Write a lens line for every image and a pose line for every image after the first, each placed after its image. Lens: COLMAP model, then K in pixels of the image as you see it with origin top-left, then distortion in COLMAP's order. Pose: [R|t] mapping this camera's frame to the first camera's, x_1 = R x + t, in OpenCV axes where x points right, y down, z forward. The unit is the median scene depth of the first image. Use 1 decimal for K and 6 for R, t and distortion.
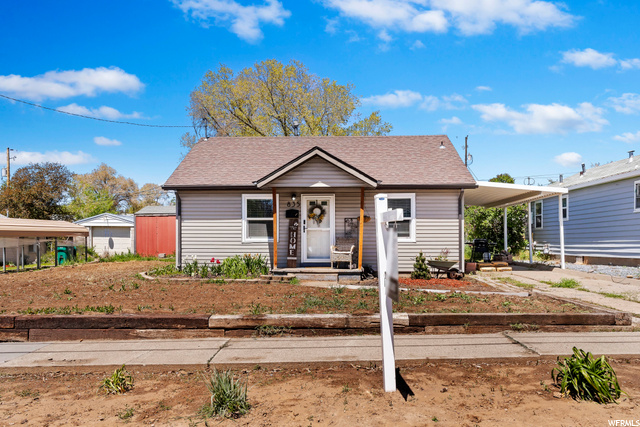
lens RADIAL K [[466.8, 0, 320.8], [0, 466.8, 218.1], [0, 0, 1]] dist [-0.005112, 0.001719]
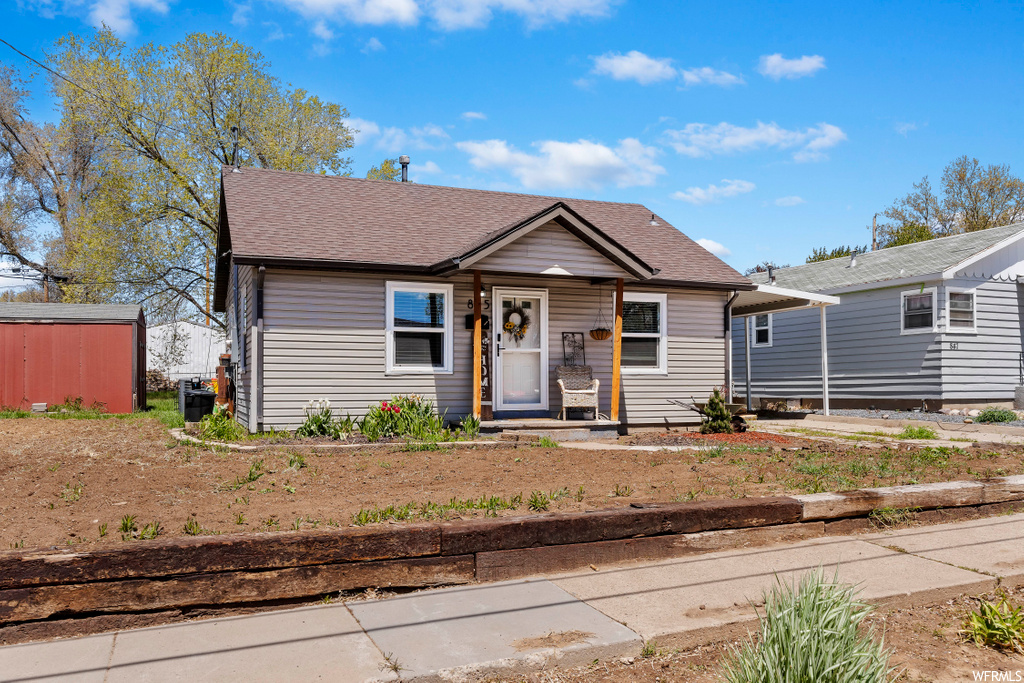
lens RADIAL K [[790.0, 0, 511.7], [0, 790.0, 338.6], [0, 0, 1]] dist [-0.002580, 0.000943]
pose [[0.916160, 0.021538, 0.400234, -0.393012], [-0.017936, 0.999758, -0.012743, 0.021236], [-0.400411, 0.004496, 0.916324, 0.139124]]
